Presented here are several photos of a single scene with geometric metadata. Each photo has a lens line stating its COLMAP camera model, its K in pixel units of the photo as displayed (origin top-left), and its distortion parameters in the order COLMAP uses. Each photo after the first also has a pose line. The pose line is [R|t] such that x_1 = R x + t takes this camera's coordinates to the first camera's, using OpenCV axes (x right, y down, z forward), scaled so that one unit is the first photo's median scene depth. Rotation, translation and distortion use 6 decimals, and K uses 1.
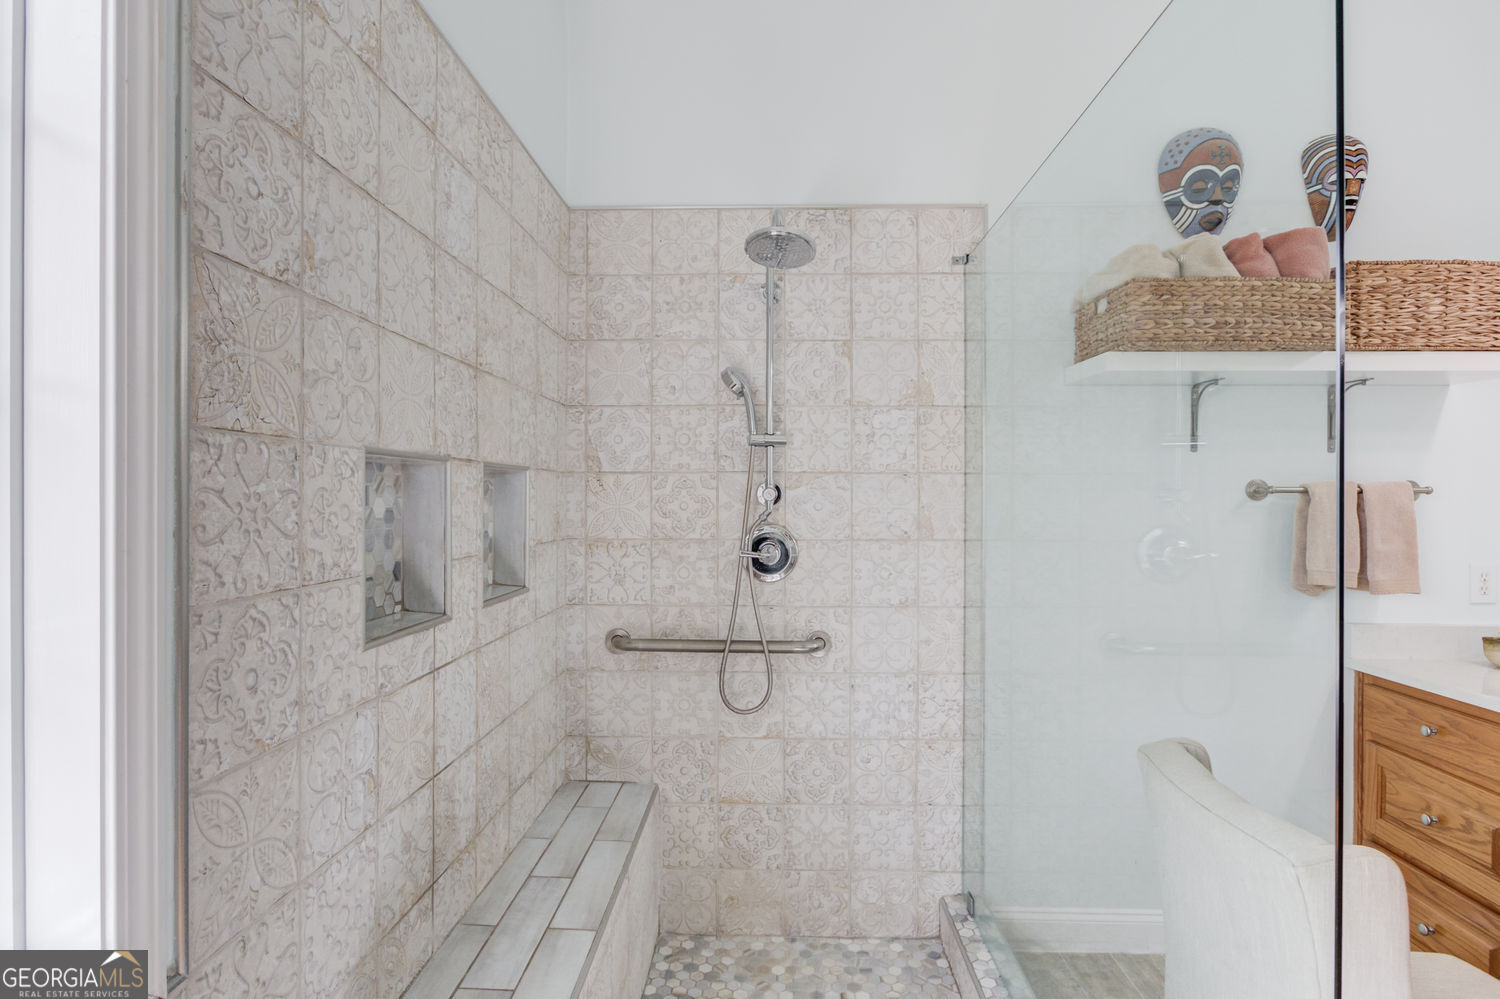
lens RADIAL K [[766.3, 0, 752.9], [0, 766.3, 500.5], [0, 0, 1]] dist [-0.020510, 0.012356]
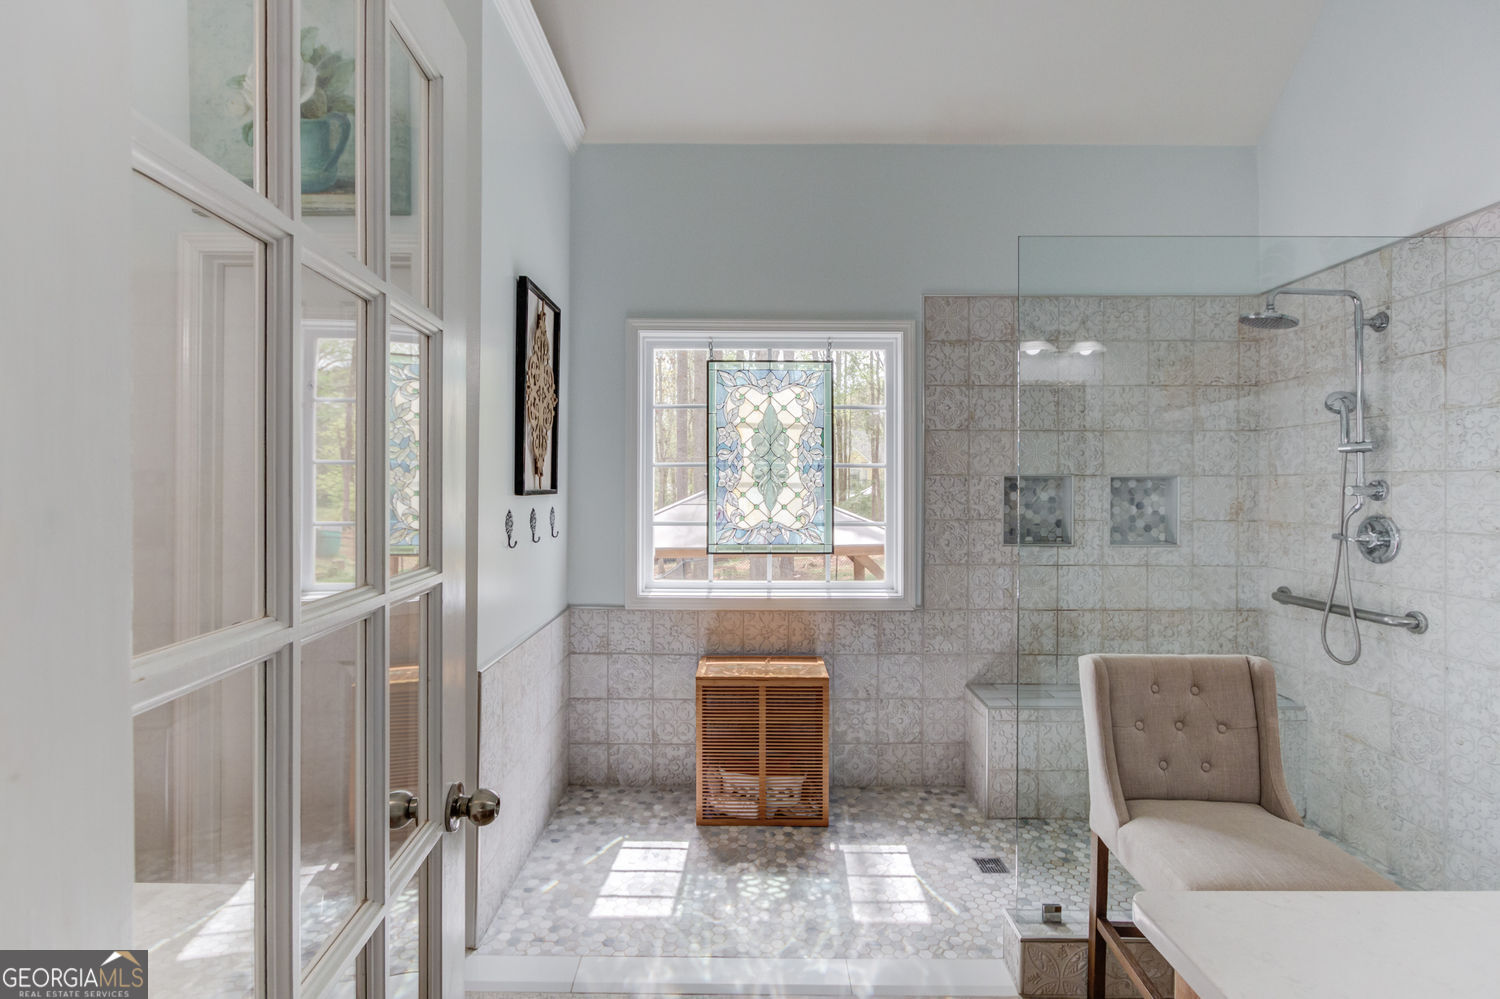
lens RADIAL K [[716.7, 0, 750.2], [0, 716.7, 493.4], [0, 0, 1]] dist [-0.002087, 0.001558]
pose [[0.020926, 0.003962, -0.999773, 1.121617], [-0.004750, 0.999981, 0.003863, -0.003404], [0.999770, 0.004668, 0.020944, -0.005281]]
